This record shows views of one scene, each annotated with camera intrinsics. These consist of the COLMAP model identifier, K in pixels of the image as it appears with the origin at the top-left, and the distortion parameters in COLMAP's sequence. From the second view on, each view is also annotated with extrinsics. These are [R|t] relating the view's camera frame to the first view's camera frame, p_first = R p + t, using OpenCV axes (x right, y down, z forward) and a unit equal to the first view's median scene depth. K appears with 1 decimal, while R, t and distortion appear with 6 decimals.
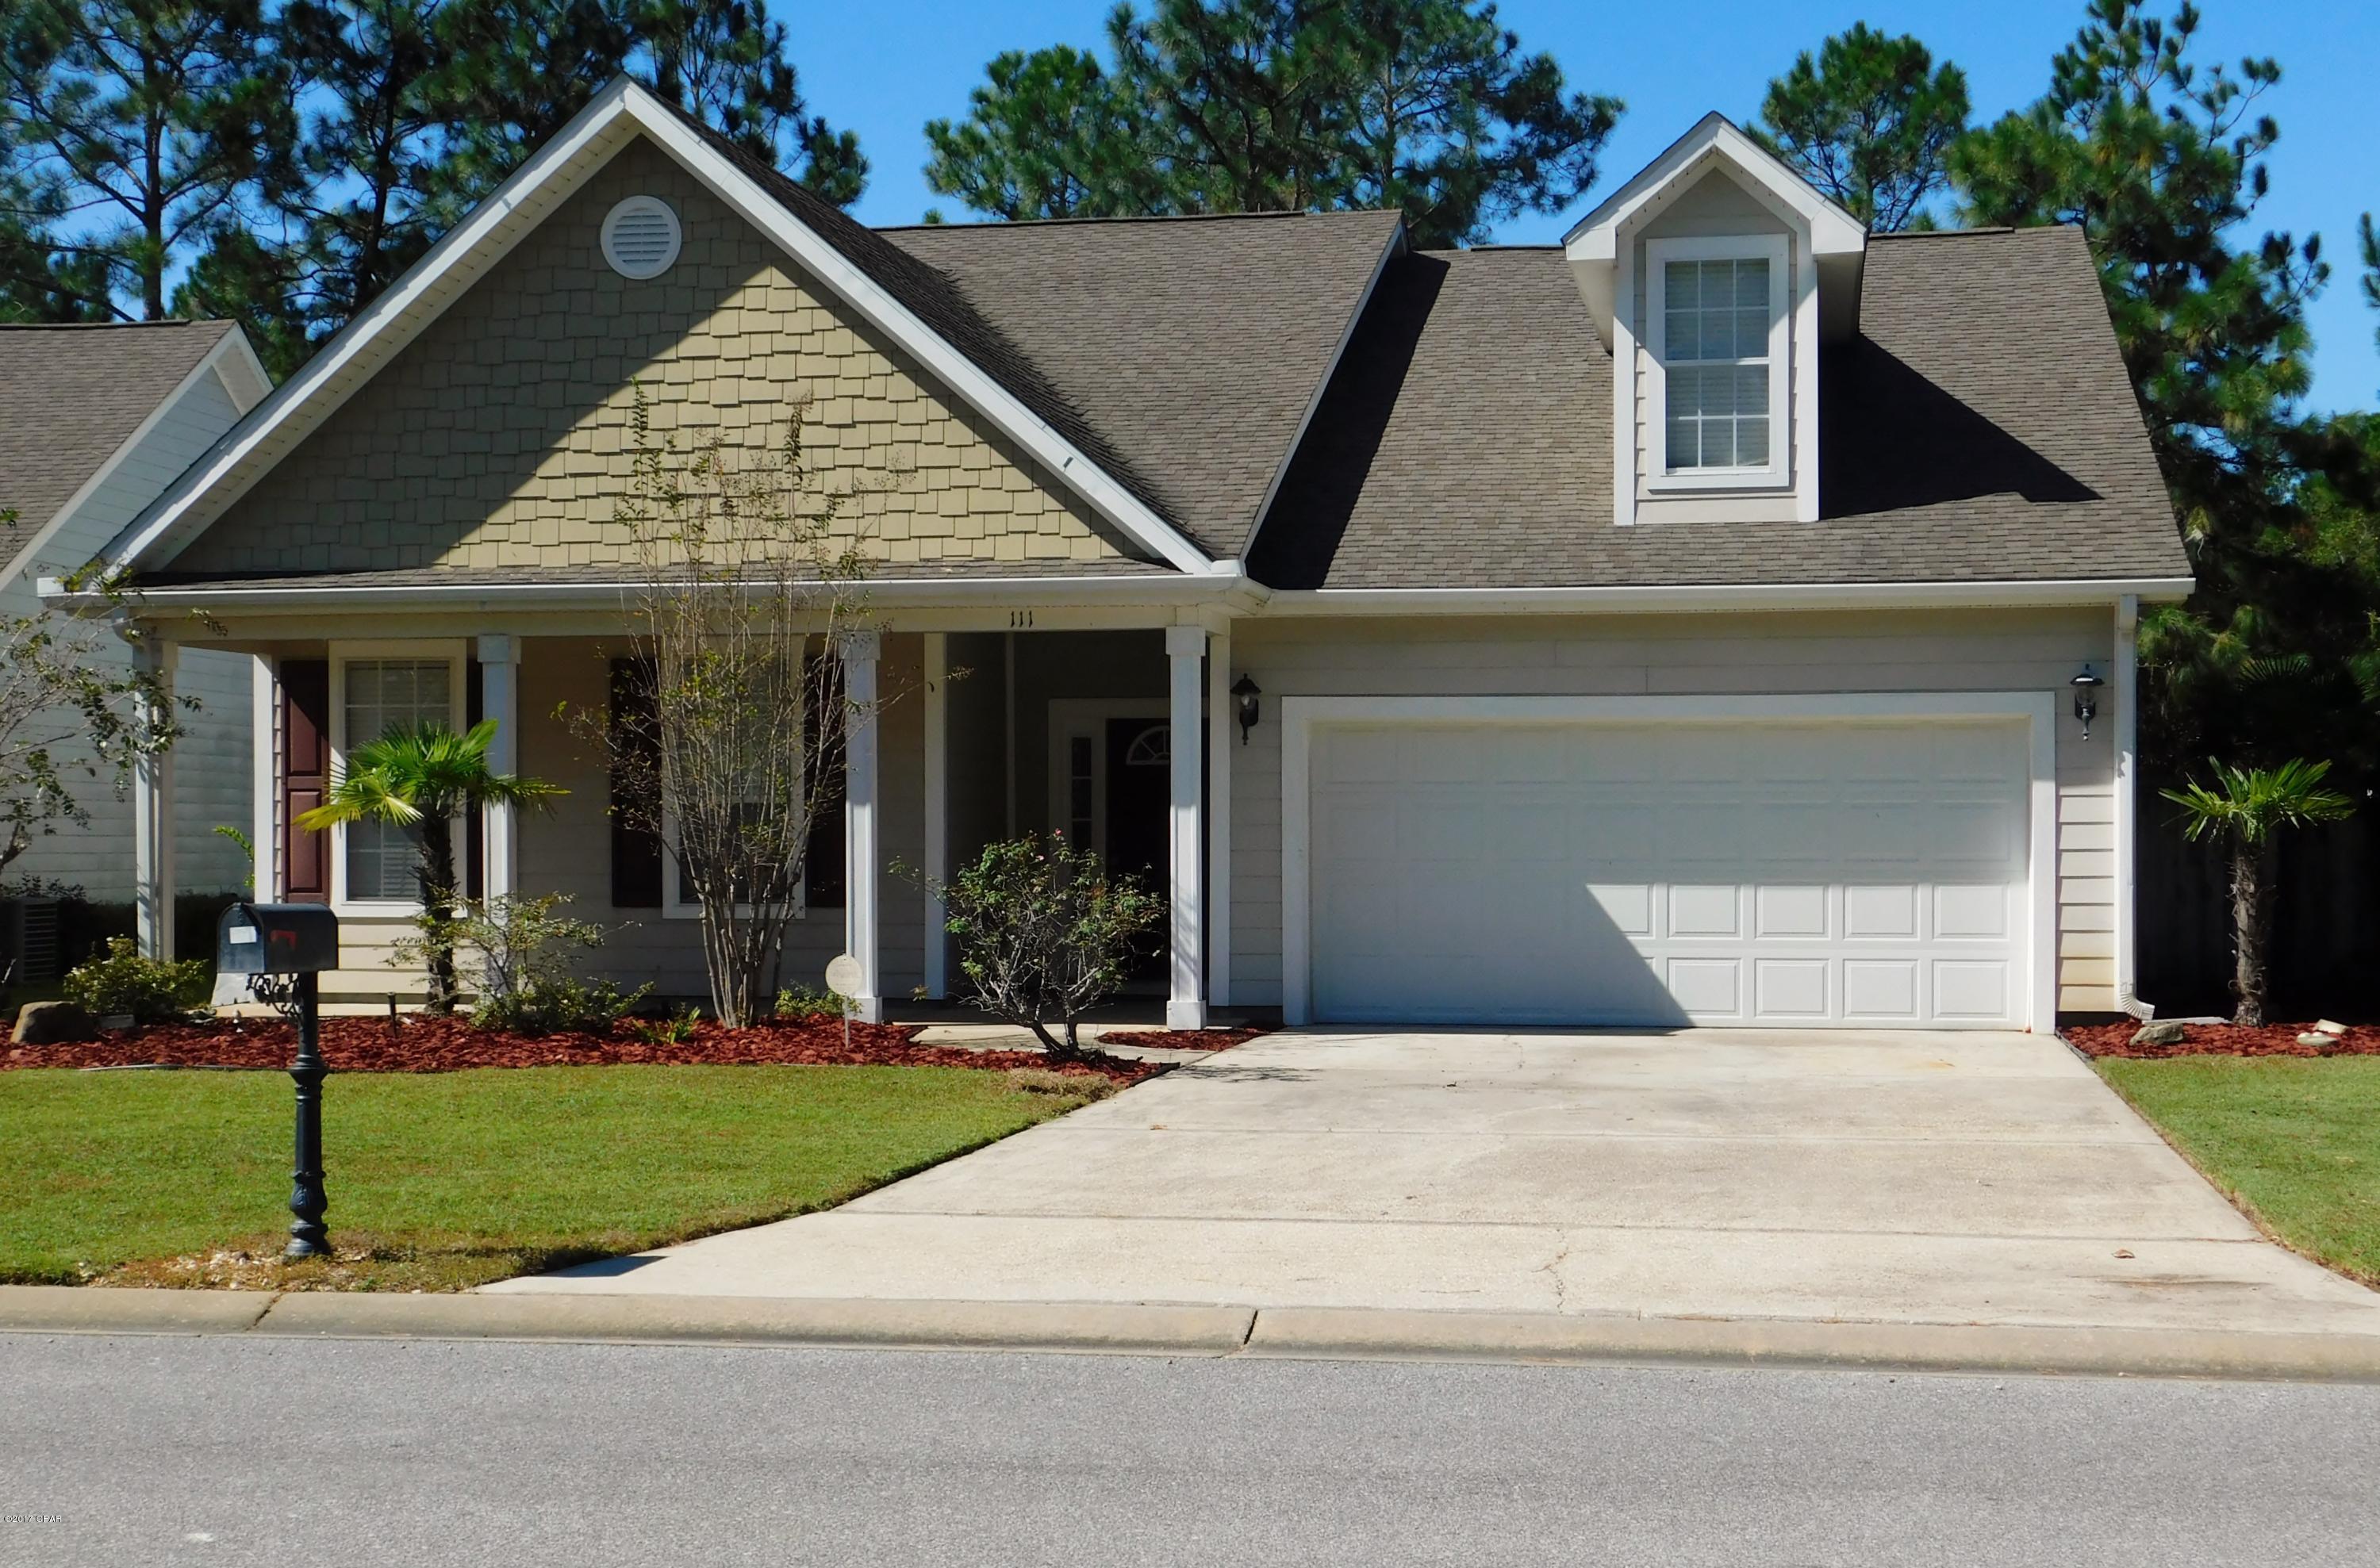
lens RADIAL K [[3309.6, 0, 1253.5], [0, 3309.6, 909.3], [0, 0, 1]] dist [0.018657, 0.000000]
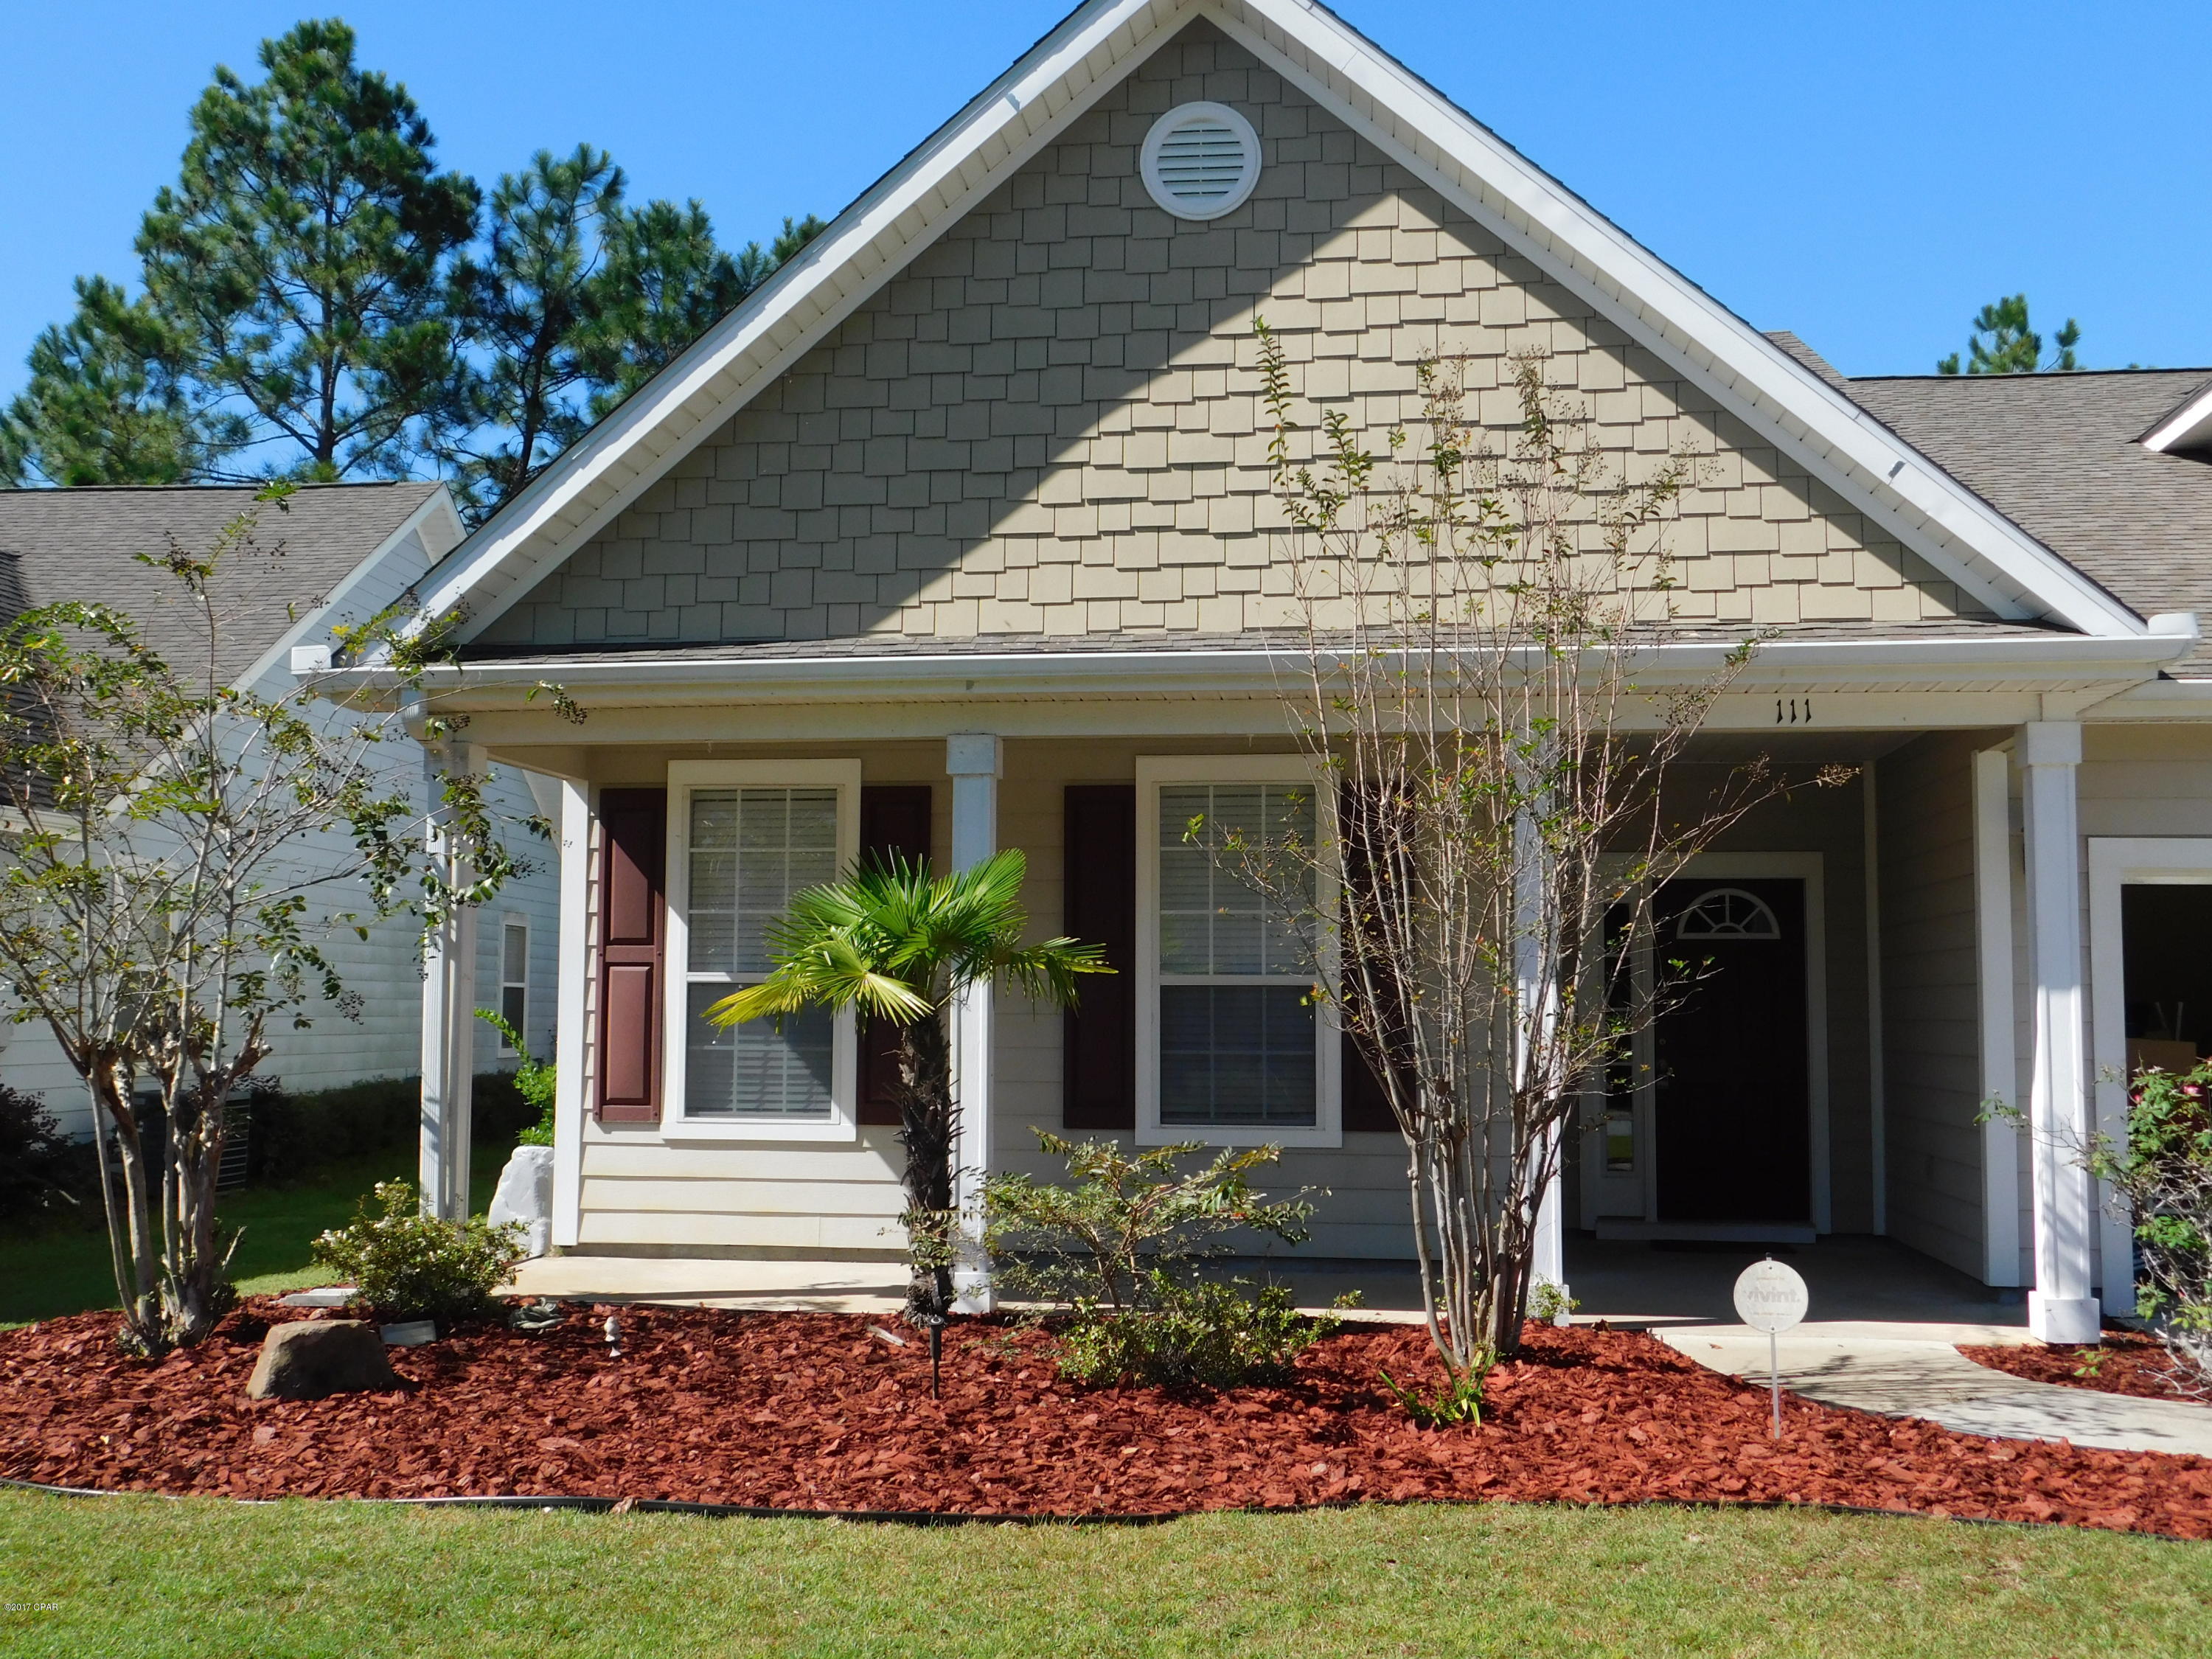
lens RADIAL K [[2303.1, 0, 1110.6], [0, 2303.1, 850.9], [0, 0, 1]] dist [-0.011751, 0.000000]
pose [[0.999275, 0.008524, 0.037110, -0.217909], [-0.005093, 0.995784, -0.091591, -0.016254], [-0.037734, 0.091336, 0.995105, 0.533975]]
